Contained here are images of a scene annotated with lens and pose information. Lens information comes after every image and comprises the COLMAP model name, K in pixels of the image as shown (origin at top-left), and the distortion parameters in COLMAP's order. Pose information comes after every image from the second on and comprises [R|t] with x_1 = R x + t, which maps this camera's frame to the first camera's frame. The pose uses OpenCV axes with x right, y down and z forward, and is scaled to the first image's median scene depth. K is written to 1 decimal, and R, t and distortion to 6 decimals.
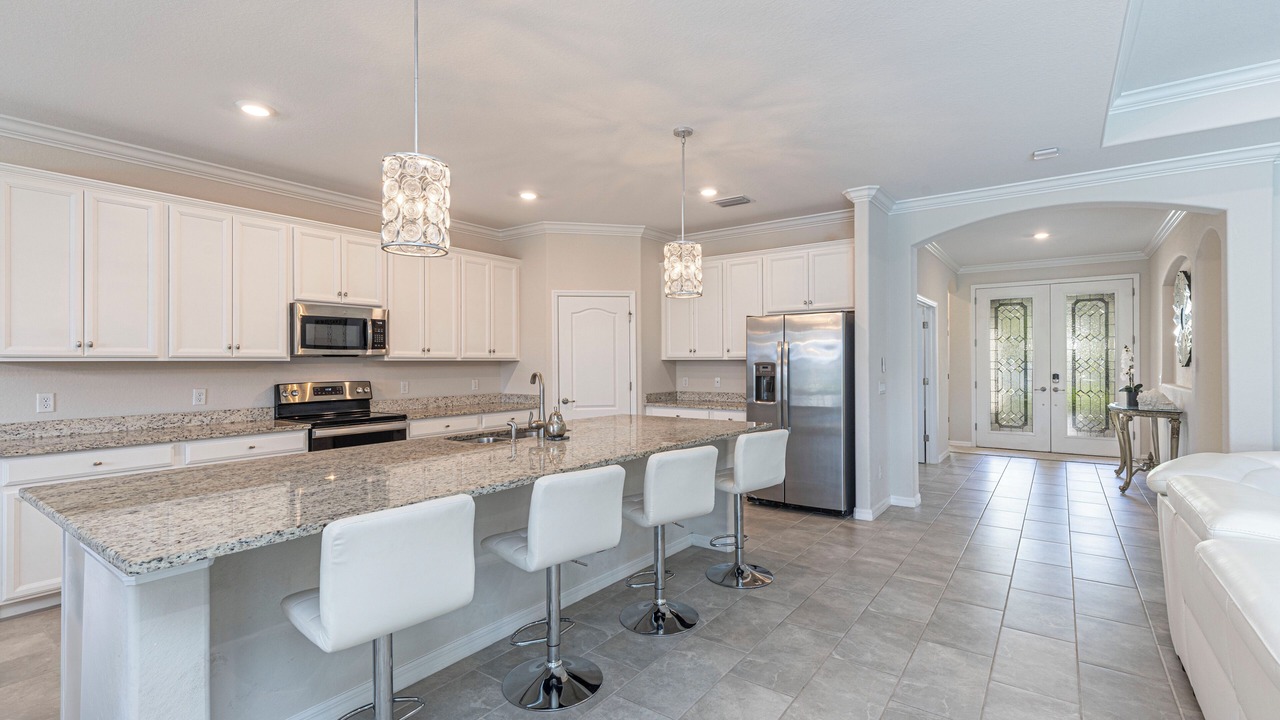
lens RADIAL K [[572.1, 0, 647.3], [0, 572.1, 358.5], [0, 0, 1]] dist [0.003900, 0.000023]
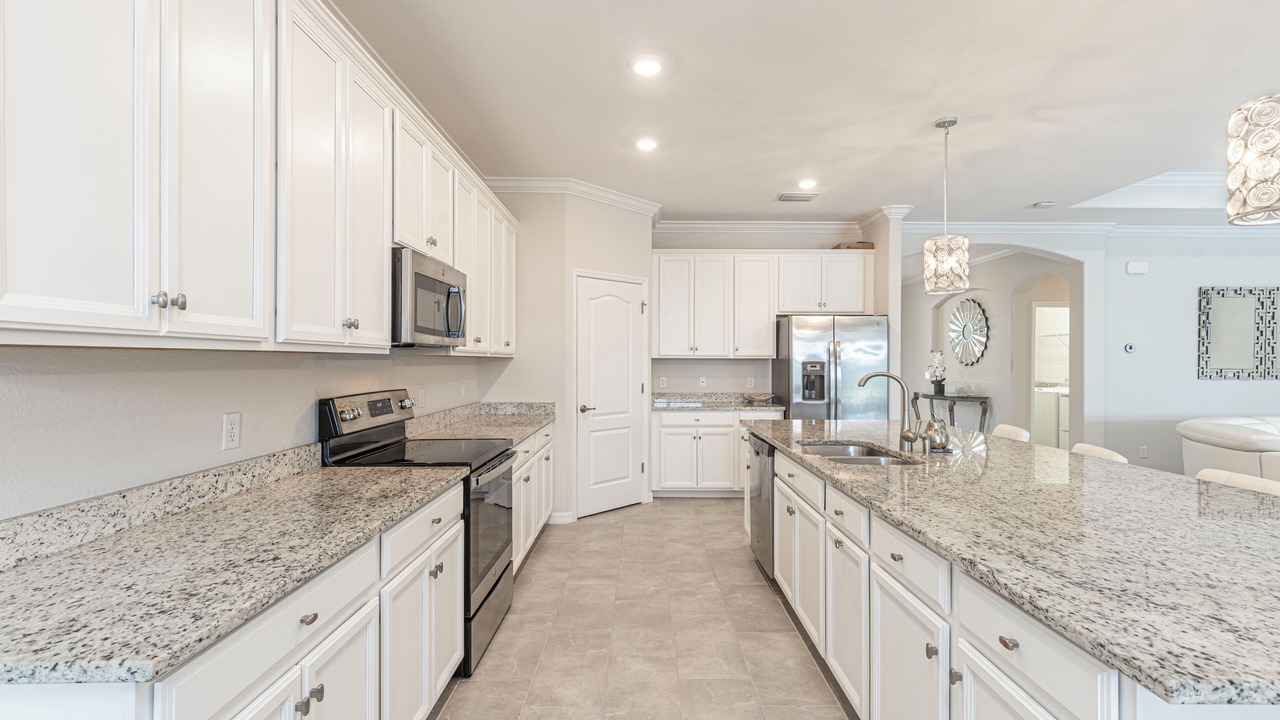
lens RADIAL K [[572.1, 0, 647.3], [0, 572.1, 358.5], [0, 0, 1]] dist [0.003900, 0.000023]
pose [[0.808352, 0.007536, 0.588651, -0.602196], [-0.007704, 0.999968, -0.002222, 0.006213], [-0.588648, -0.002739, 0.808385, 0.339082]]
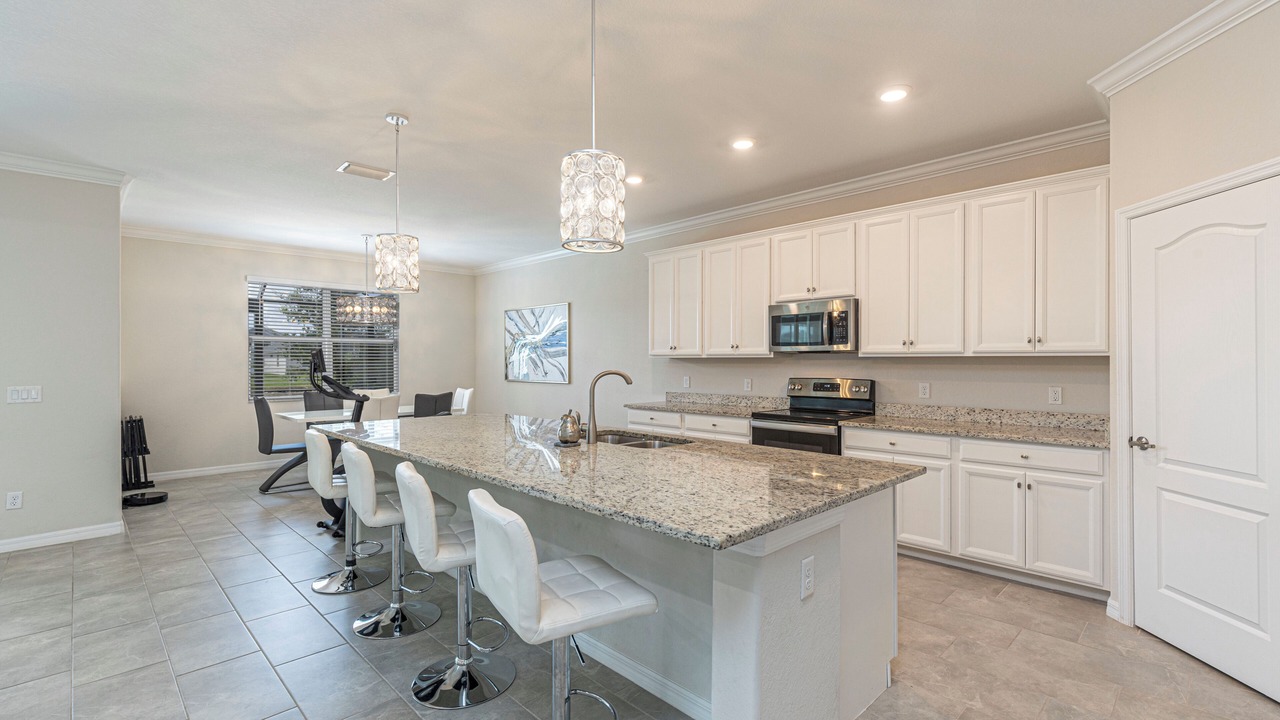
lens RADIAL K [[572.1, 0, 647.3], [0, 572.1, 358.5], [0, 0, 1]] dist [0.003900, 0.000023]
pose [[-0.161931, 0.004336, -0.986793, 0.422372], [0.008723, 0.999958, 0.002962, 0.000752], [0.986764, -0.008128, -0.161962, 0.758709]]
